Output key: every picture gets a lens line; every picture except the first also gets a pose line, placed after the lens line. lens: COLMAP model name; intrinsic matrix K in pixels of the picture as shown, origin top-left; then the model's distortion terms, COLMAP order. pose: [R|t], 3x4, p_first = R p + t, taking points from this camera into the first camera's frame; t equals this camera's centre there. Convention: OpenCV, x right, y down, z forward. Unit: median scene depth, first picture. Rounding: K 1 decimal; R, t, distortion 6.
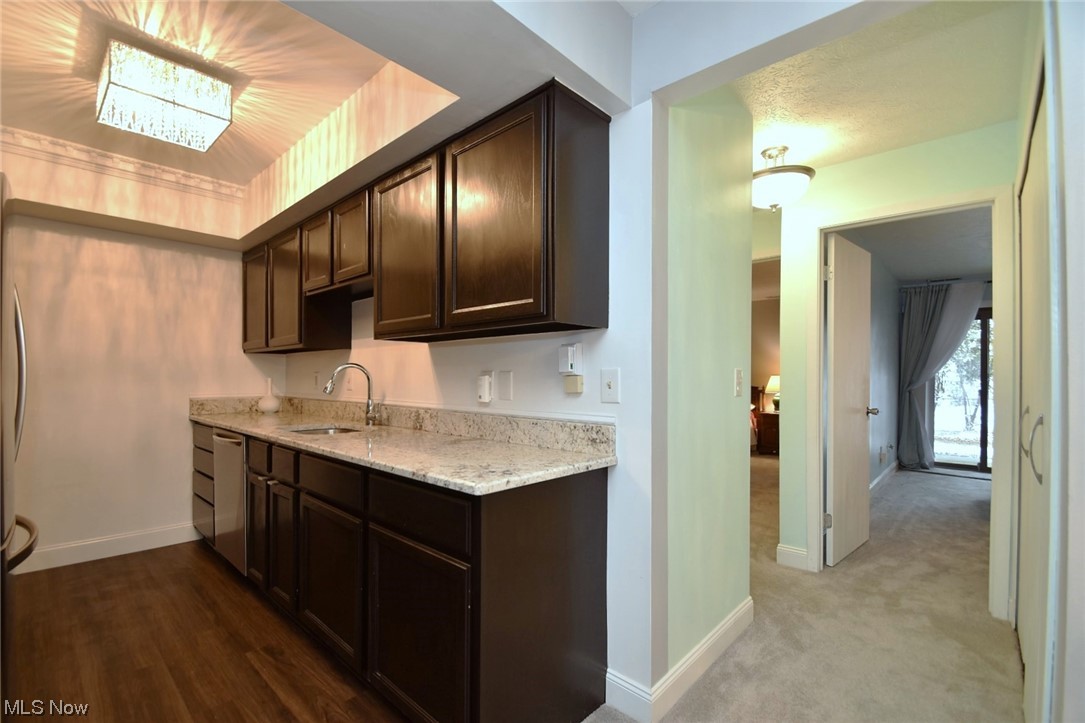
lens RADIAL K [[474.8, 0, 536.8], [0, 474.8, 381.9], [0, 0, 1]] dist [0.000898, -0.014034]
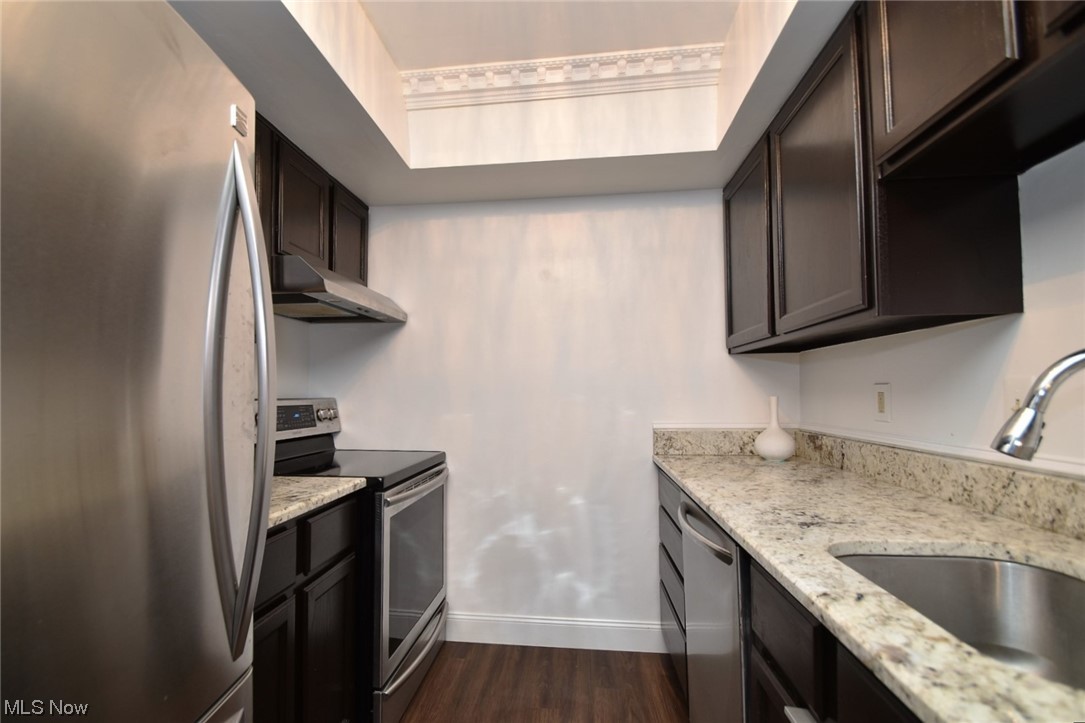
lens RADIAL K [[474.8, 0, 536.8], [0, 474.8, 381.9], [0, 0, 1]] dist [0.000898, -0.014034]
pose [[0.596249, -0.028873, -0.802280, -0.321351], [0.009407, 0.999536, -0.028981, -0.012547], [0.802744, 0.009732, 0.596244, 0.509033]]
